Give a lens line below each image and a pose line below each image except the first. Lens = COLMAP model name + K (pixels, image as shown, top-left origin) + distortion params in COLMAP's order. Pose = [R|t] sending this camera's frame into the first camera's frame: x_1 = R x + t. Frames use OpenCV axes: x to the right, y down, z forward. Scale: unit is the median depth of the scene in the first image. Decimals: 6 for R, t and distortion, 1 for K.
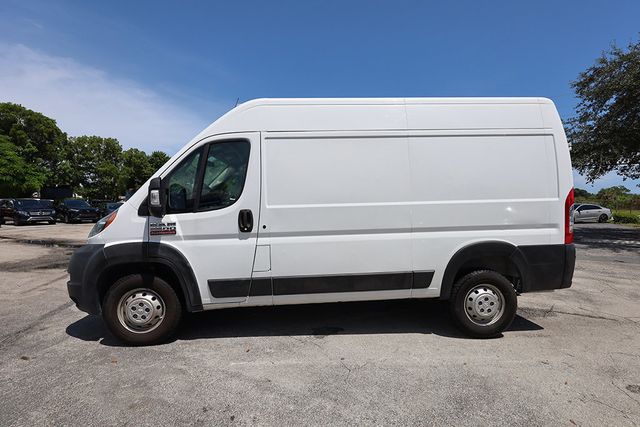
lens RADIAL K [[306.3, 0, 318.0], [0, 306.3, 212.5], [0, 0, 1]] dist [0.009575, -0.001656]
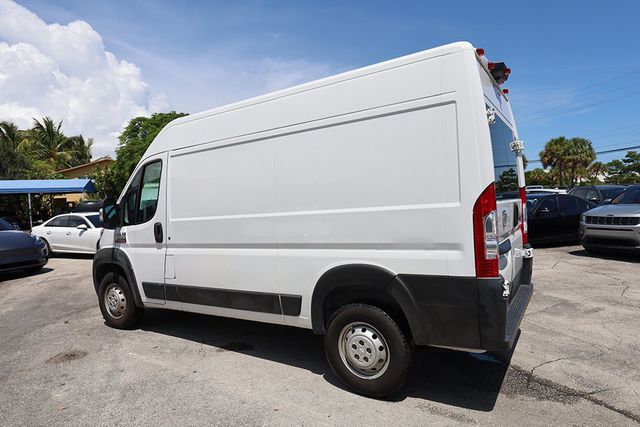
lens RADIAL K [[382.9, 0, 319.0], [0, 382.9, 209.6], [0, 0, 1]] dist [0.004997, -0.003586]
pose [[0.808196, -0.019462, -0.588592, 1.054852], [0.025012, 0.999686, 0.001290, -0.043249], [0.588383, -0.015765, 0.808429, 0.208665]]
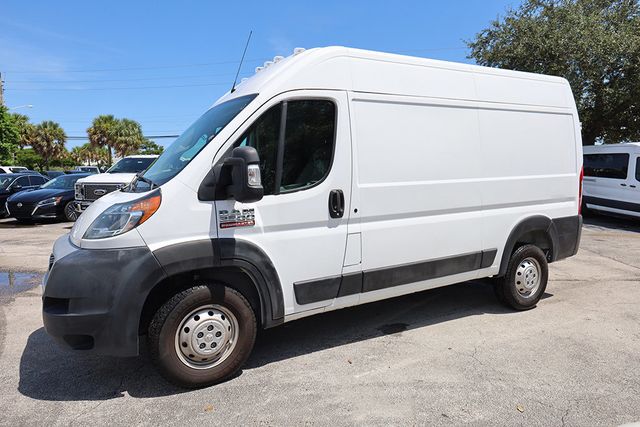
lens RADIAL K [[443.7, 0, 318.8], [0, 443.7, 207.0], [0, 0, 1]] dist [0.010623, -0.000273]
pose [[0.892697, -0.035869, 0.449229, -0.783835], [0.014154, 0.998567, 0.051604, -0.023770], [-0.450436, -0.039709, 0.891925, -0.004191]]
